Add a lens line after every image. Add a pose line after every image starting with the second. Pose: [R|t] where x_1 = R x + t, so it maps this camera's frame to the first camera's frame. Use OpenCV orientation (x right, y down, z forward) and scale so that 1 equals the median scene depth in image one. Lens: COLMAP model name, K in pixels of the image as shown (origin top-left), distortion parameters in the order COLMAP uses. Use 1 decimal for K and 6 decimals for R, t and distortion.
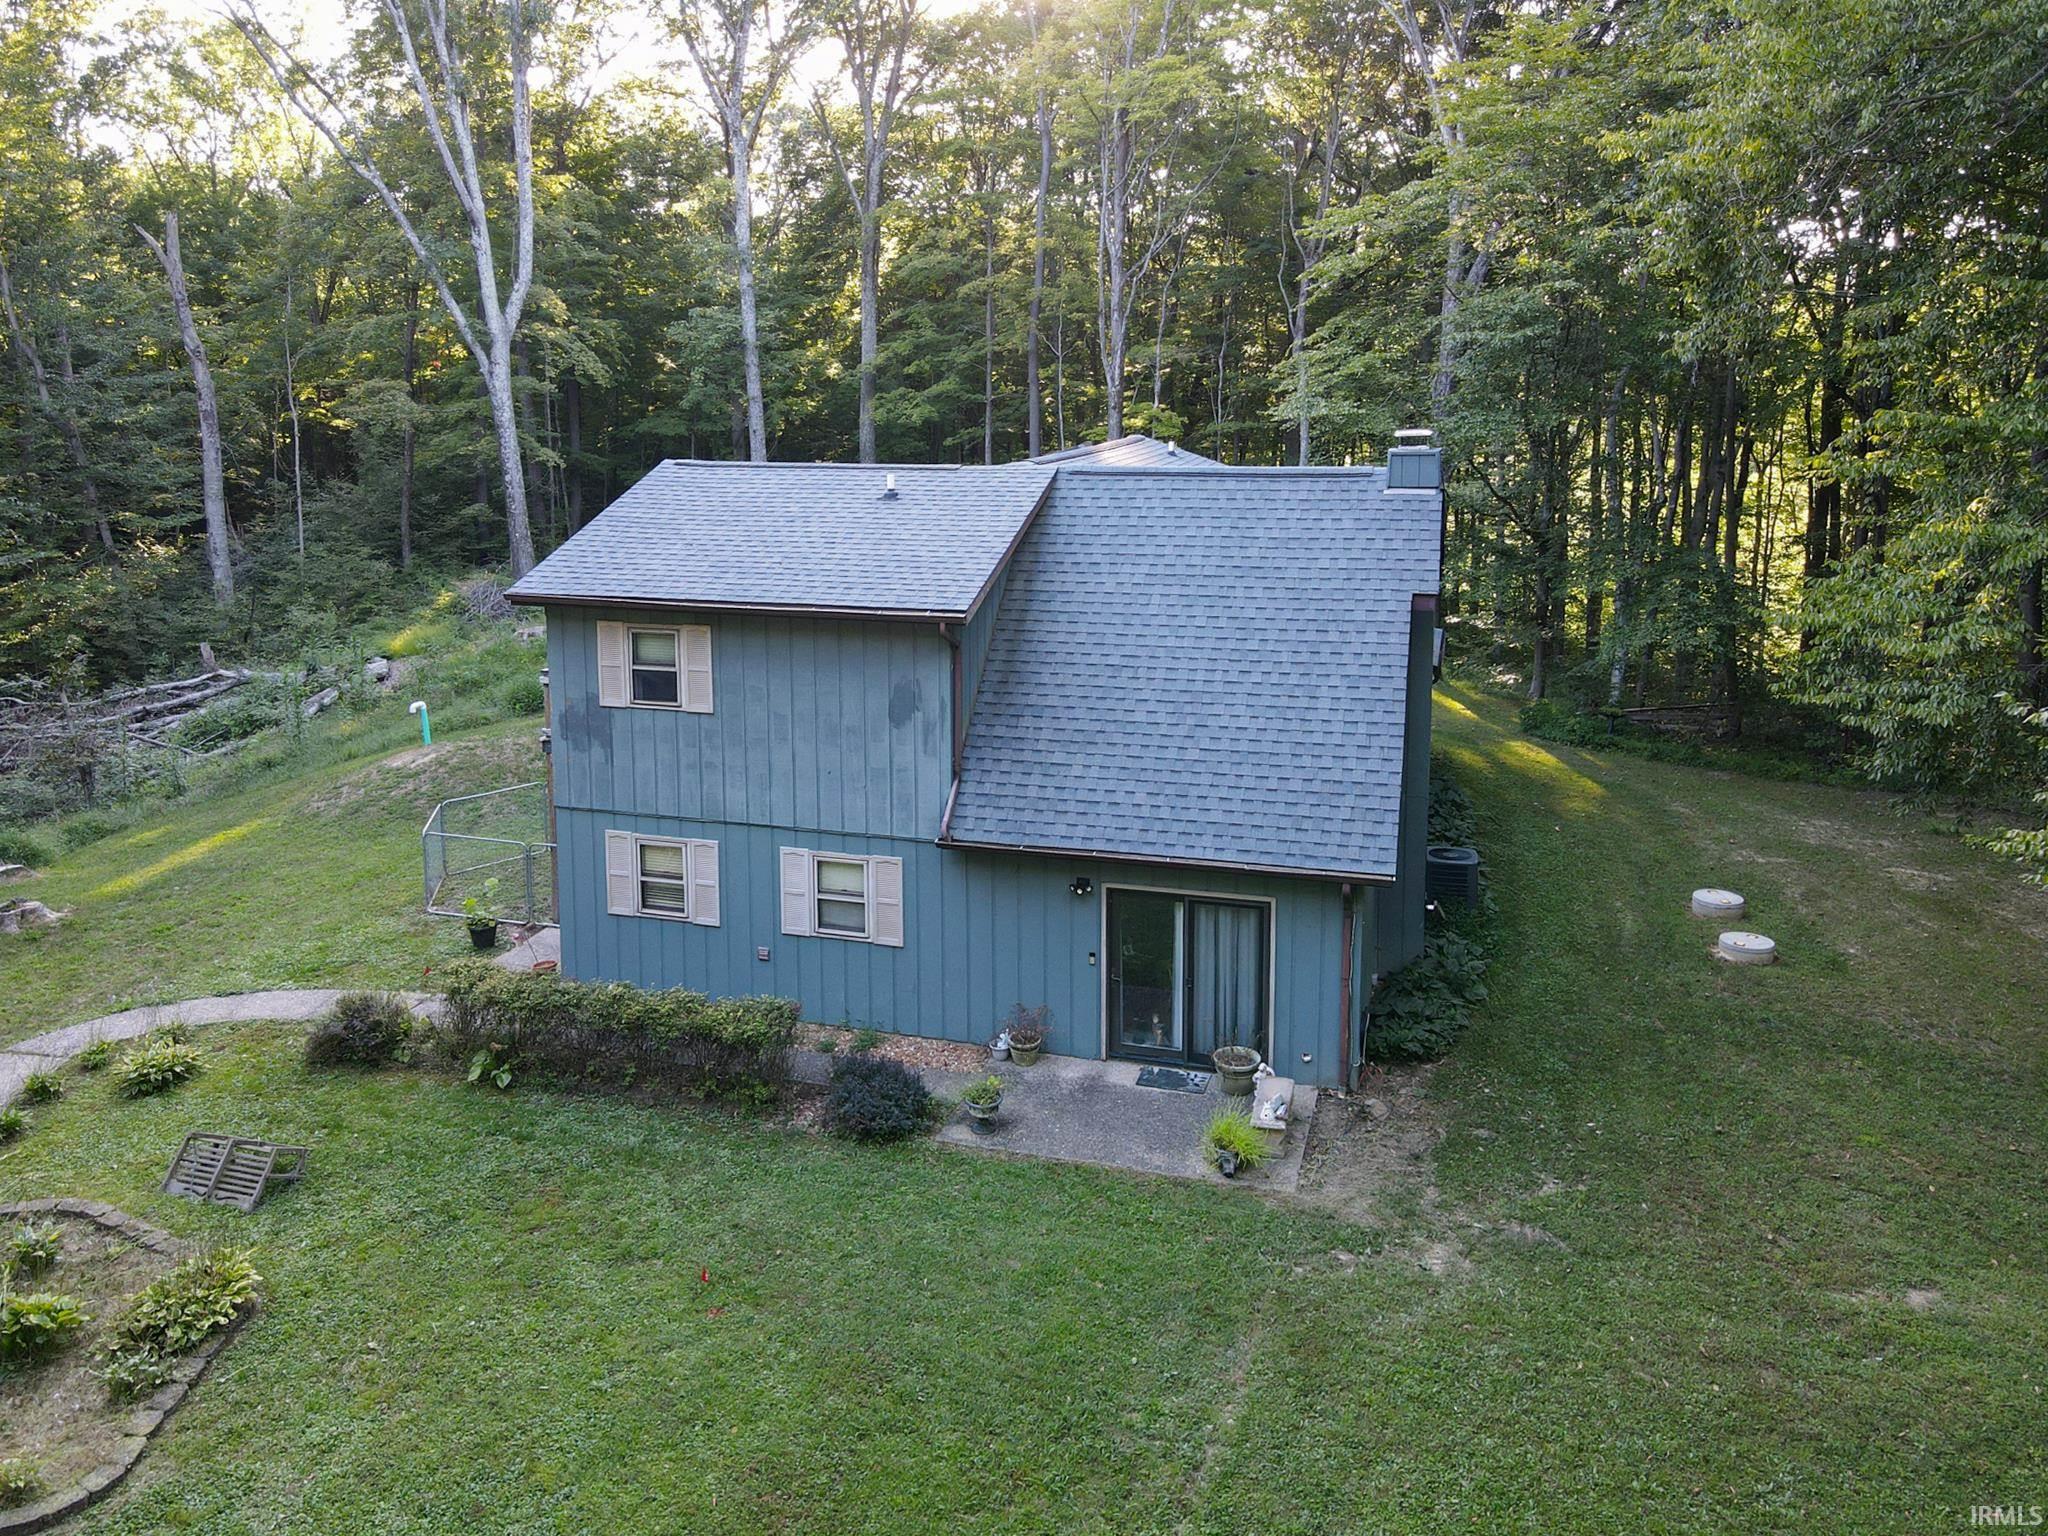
lens RADIAL K [[1449.1, 0, 997.9], [0, 1449.1, 725.8], [0, 0, 1]] dist [0.008980, -0.000609]
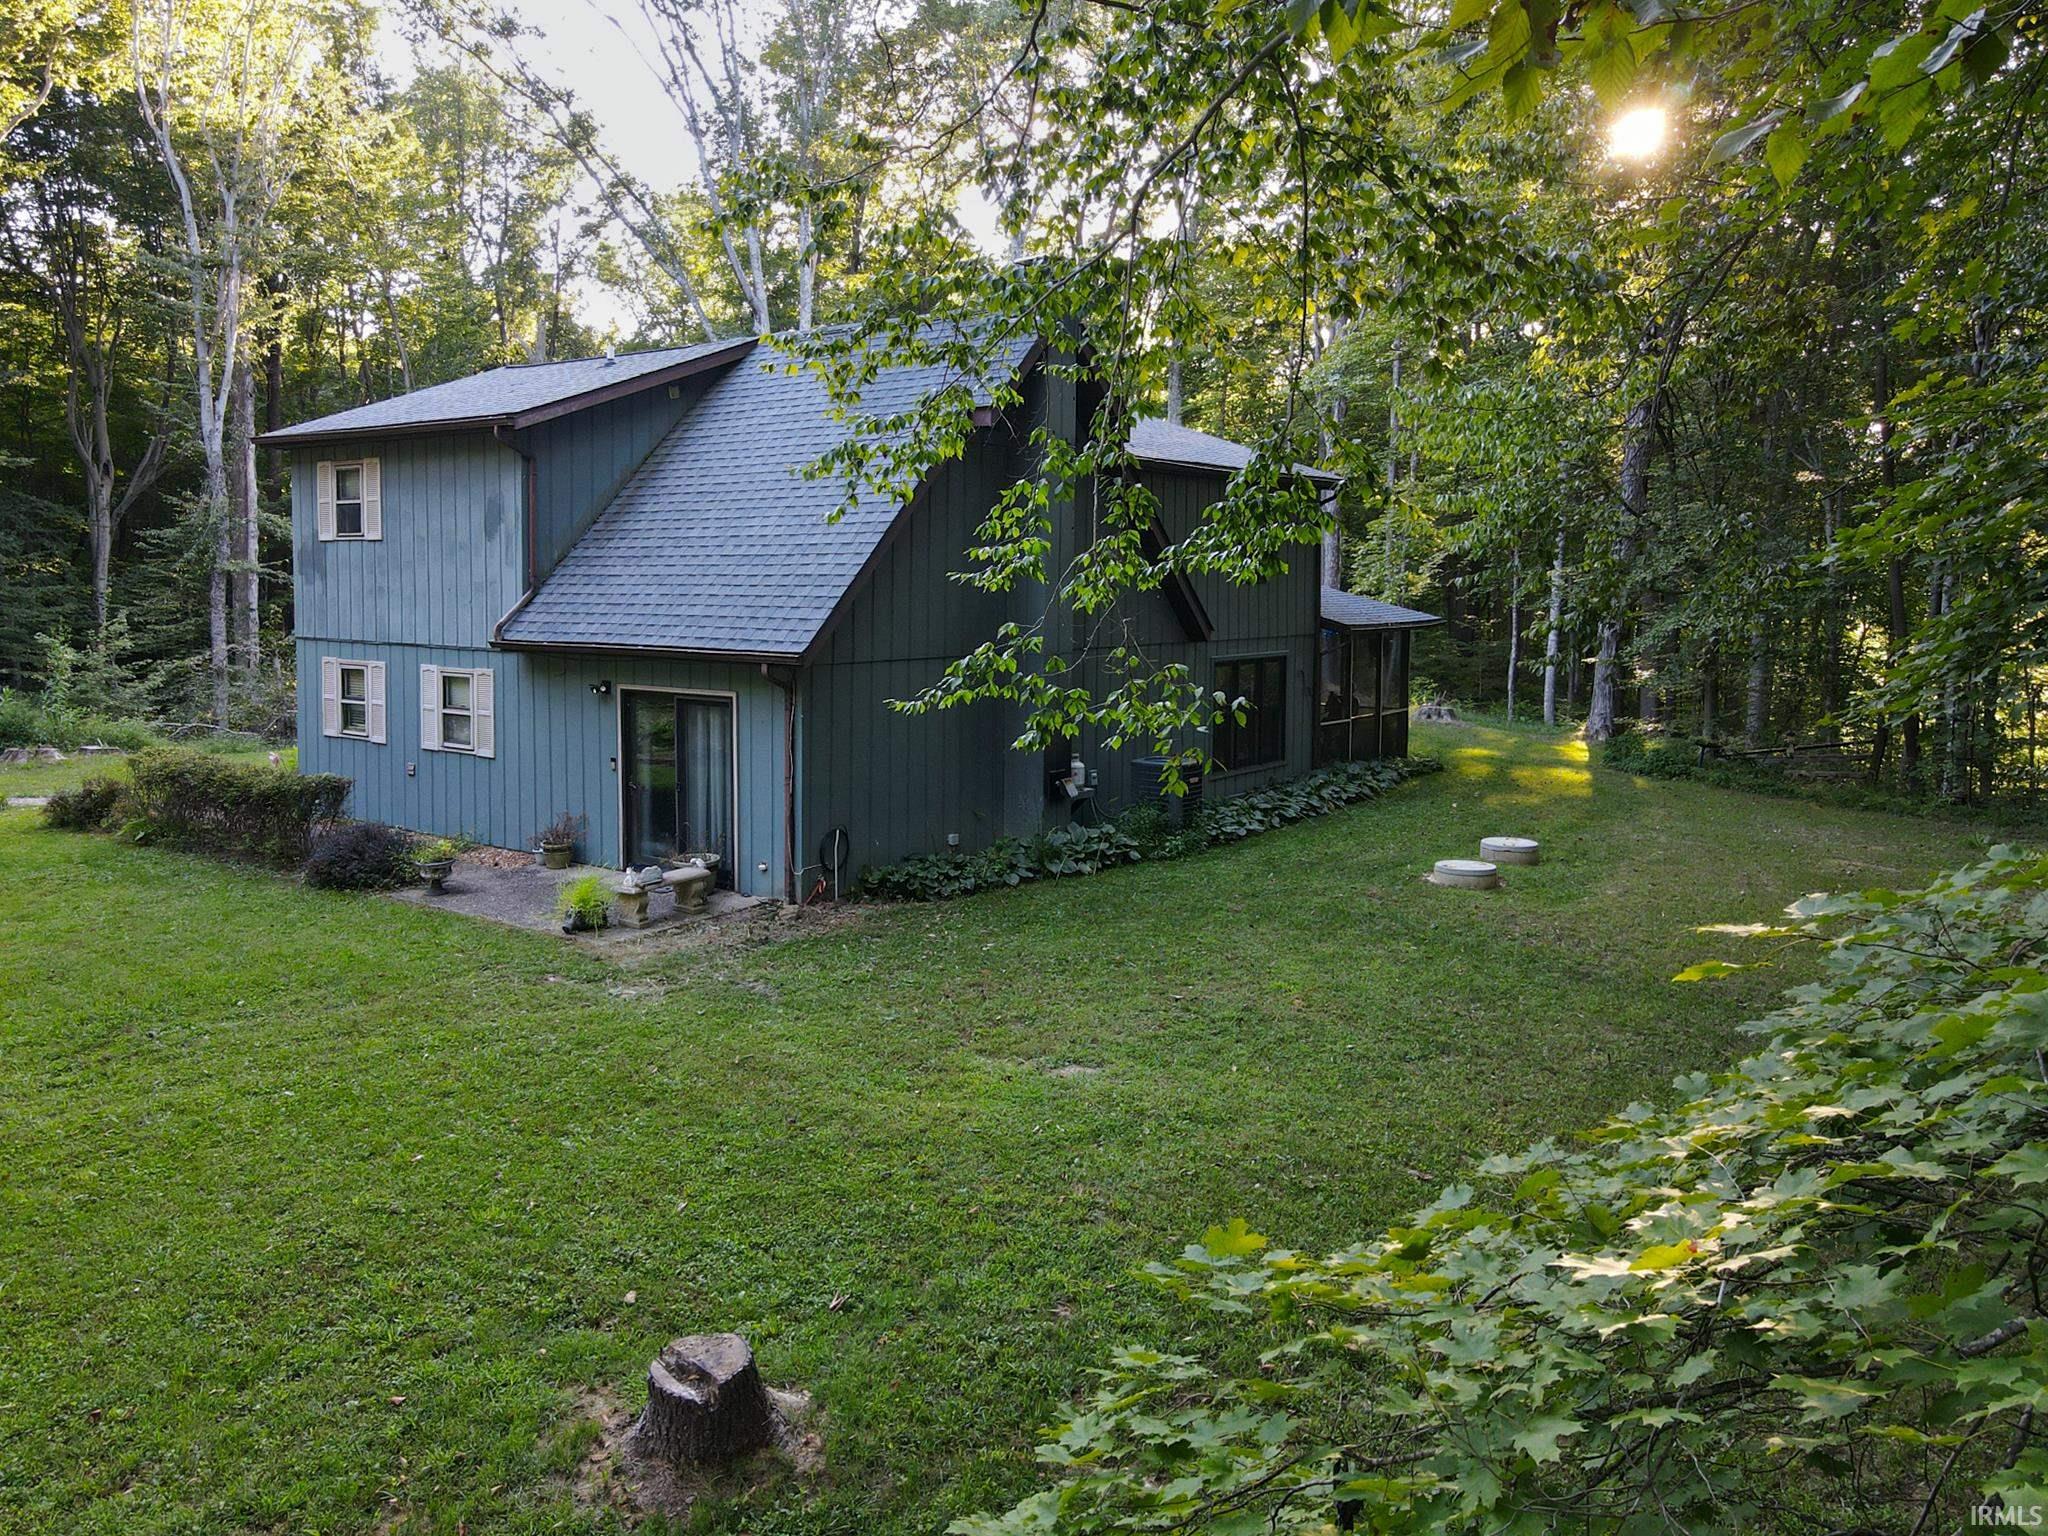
lens RADIAL K [[1469.0, 0, 989.4], [0, 1469.0, 775.0], [0, 0, 1]] dist [0.023679, 0.001855]
pose [[0.938368, 0.057230, -0.340867, 0.628883], [-0.086924, 0.993575, -0.072476, 0.210753], [0.334529, 0.097639, 0.937314, 0.134343]]
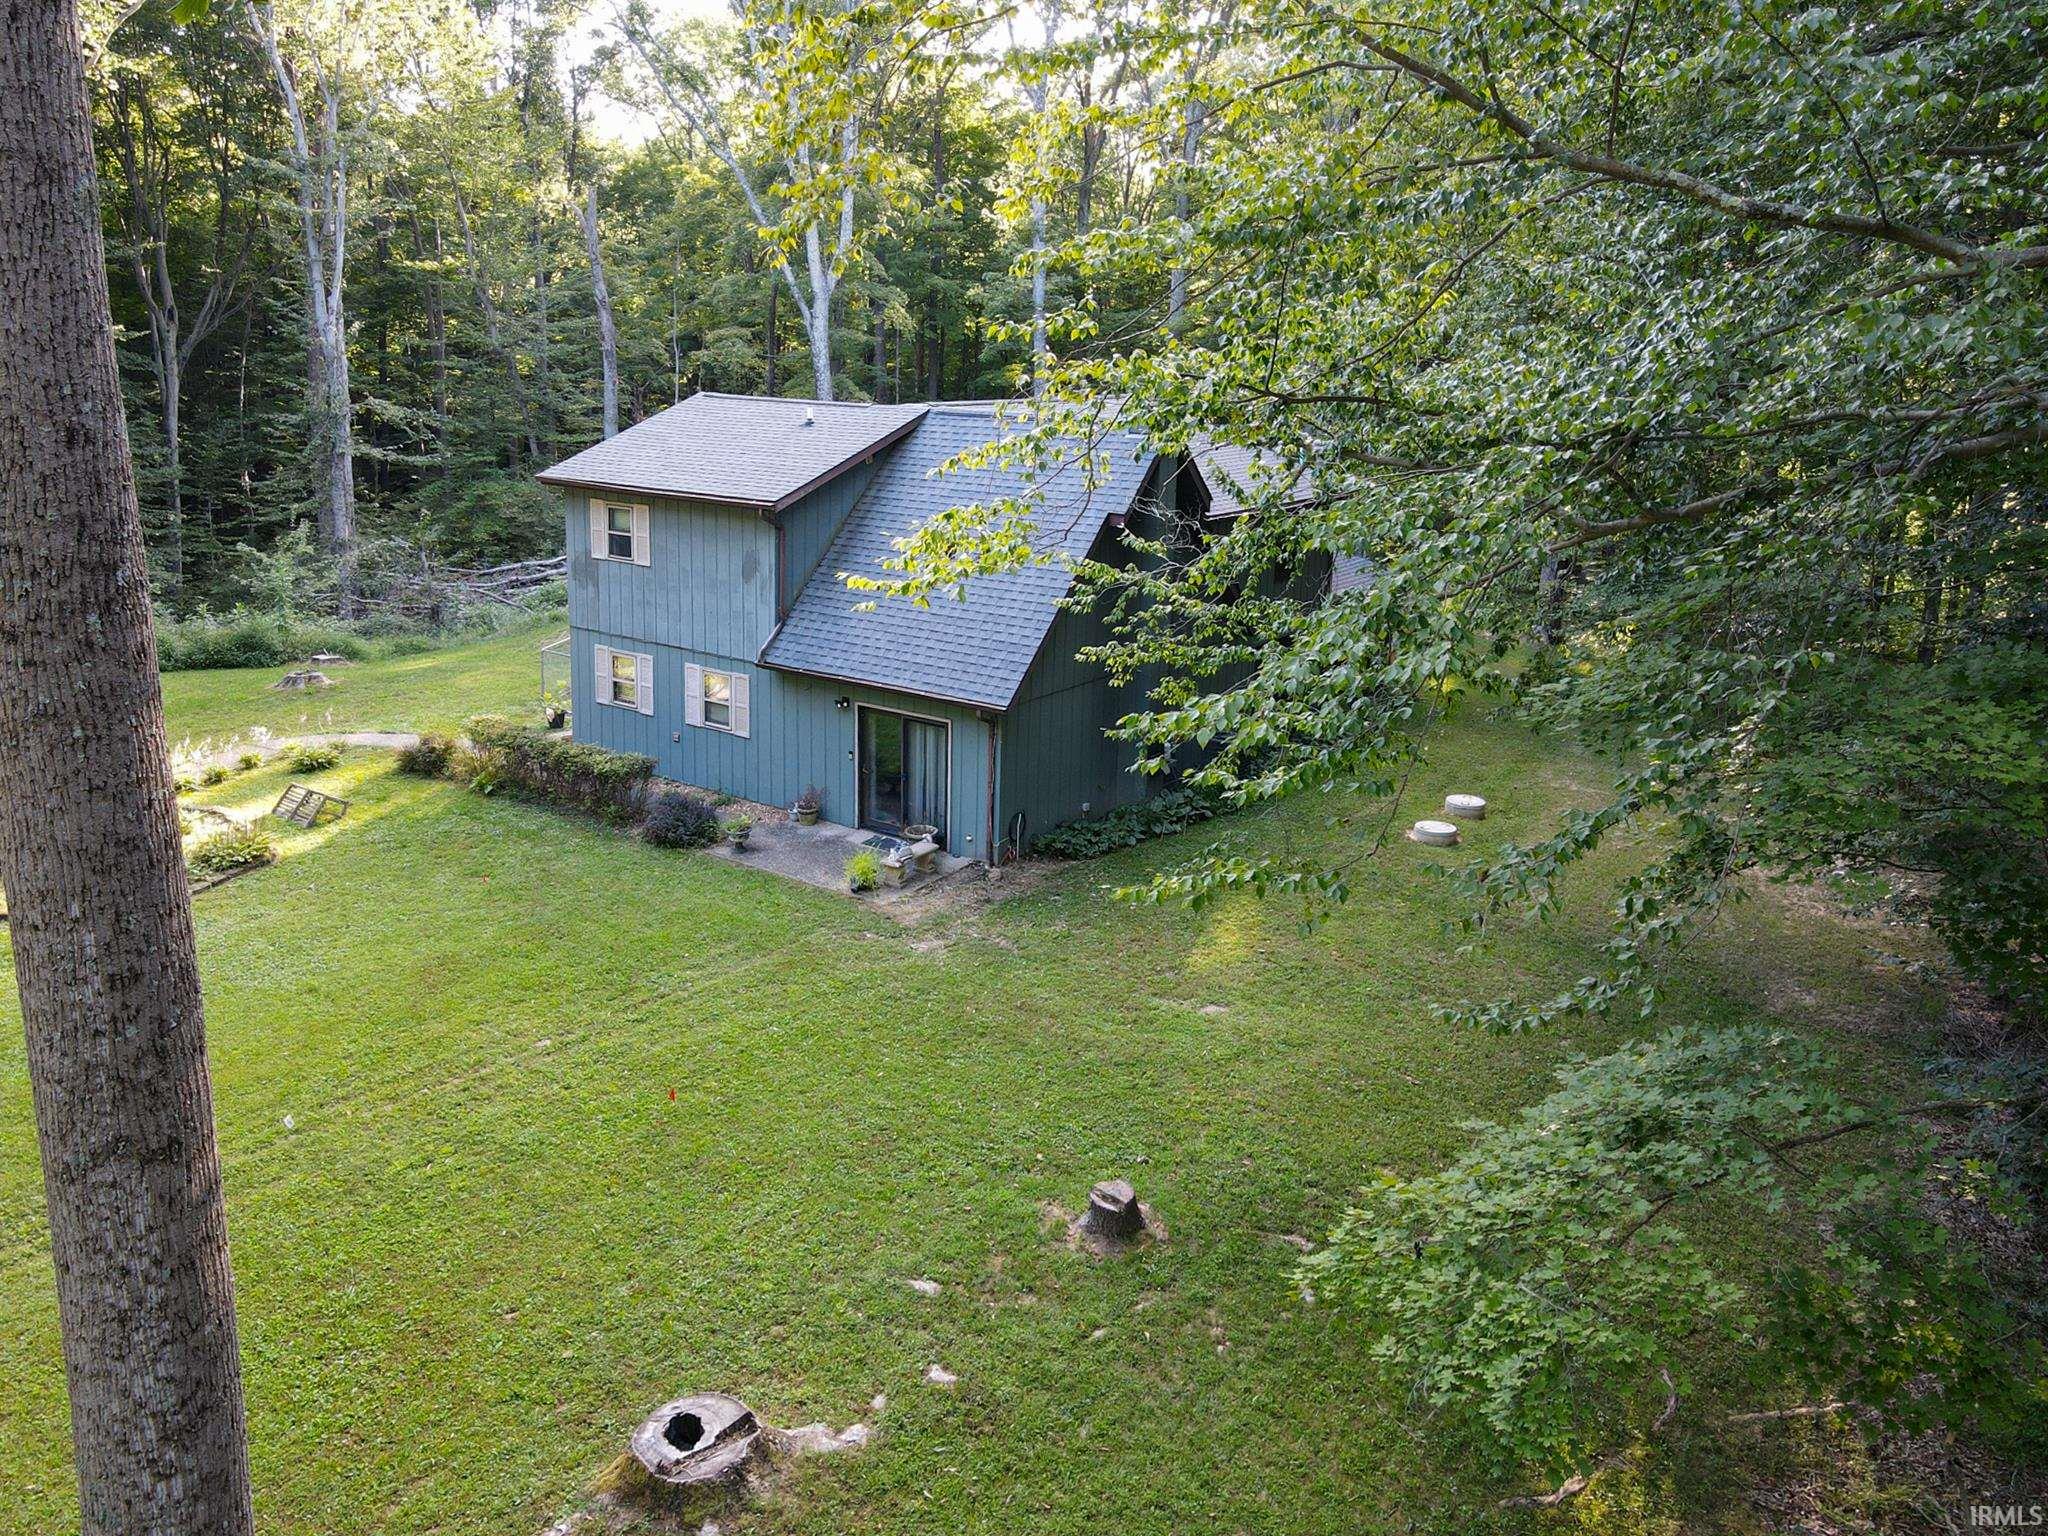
lens RADIAL K [[1431.9, 0, 1024.0], [0, 1431.9, 768.0], [0, 0, 1]] dist [0.012549, 0.001541]
pose [[0.951835, 0.112136, -0.285370, 0.605769], [-0.095534, 0.992855, 0.071493, 0.054363], [0.291348, -0.040787, 0.955747, -0.281133]]
